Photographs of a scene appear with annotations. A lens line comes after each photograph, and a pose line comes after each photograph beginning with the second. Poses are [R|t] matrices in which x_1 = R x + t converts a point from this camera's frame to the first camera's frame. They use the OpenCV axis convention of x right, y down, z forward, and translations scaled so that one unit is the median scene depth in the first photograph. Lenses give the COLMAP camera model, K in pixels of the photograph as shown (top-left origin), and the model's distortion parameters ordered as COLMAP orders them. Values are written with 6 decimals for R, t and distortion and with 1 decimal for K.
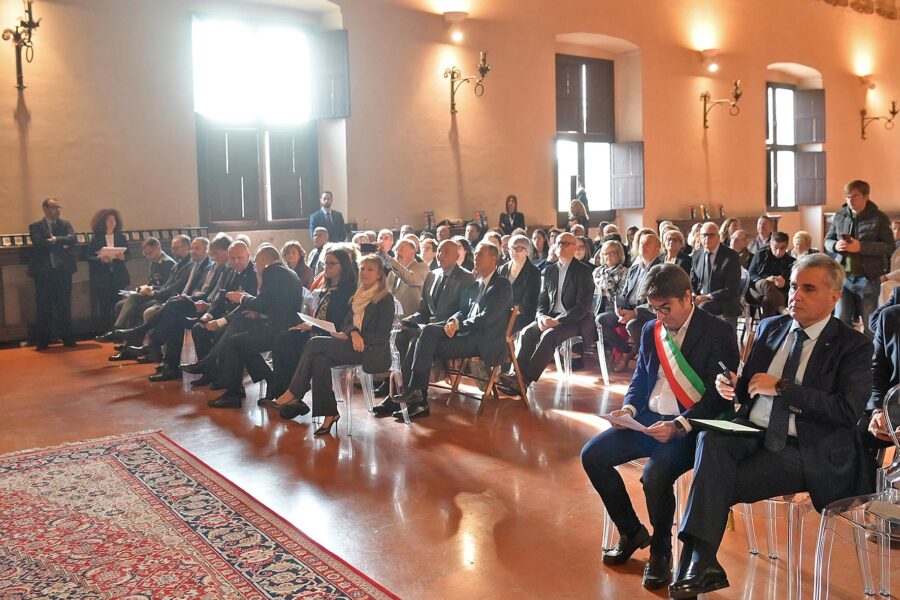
lens RADIAL K [[692.7, 0, 452.4], [0, 692.7, 294.5], [0, 0, 1]] dist [-0.034379, 0.000626]
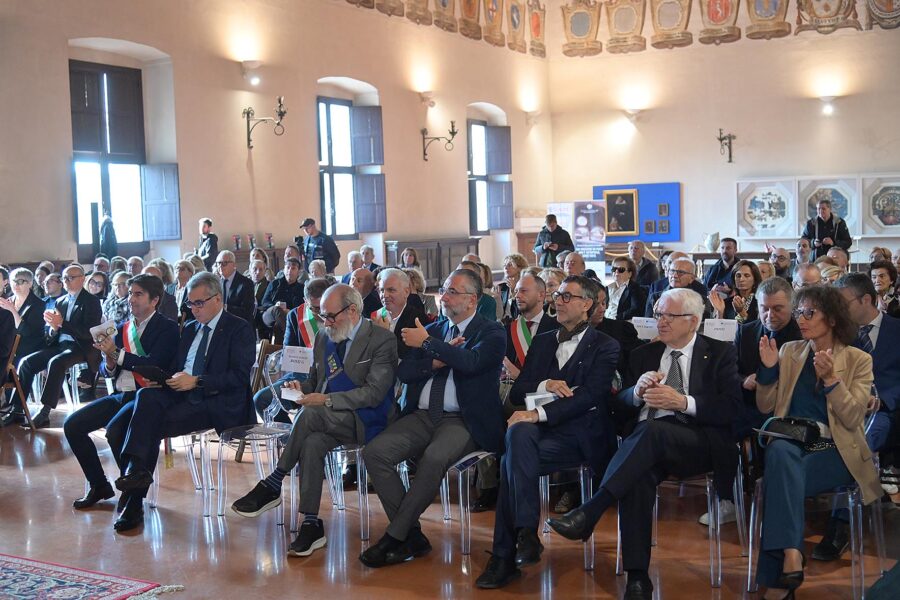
lens RADIAL K [[1156.0, 0, 450.0], [0, 1156.0, 300.0], [0, 0, 1]] dist [-0.014025, 0.000501]
pose [[0.913455, -0.033871, 0.405528, -0.008767], [0.062534, 0.996377, -0.057638, 0.058769], [-0.402106, 0.078009, 0.912264, -0.474114]]
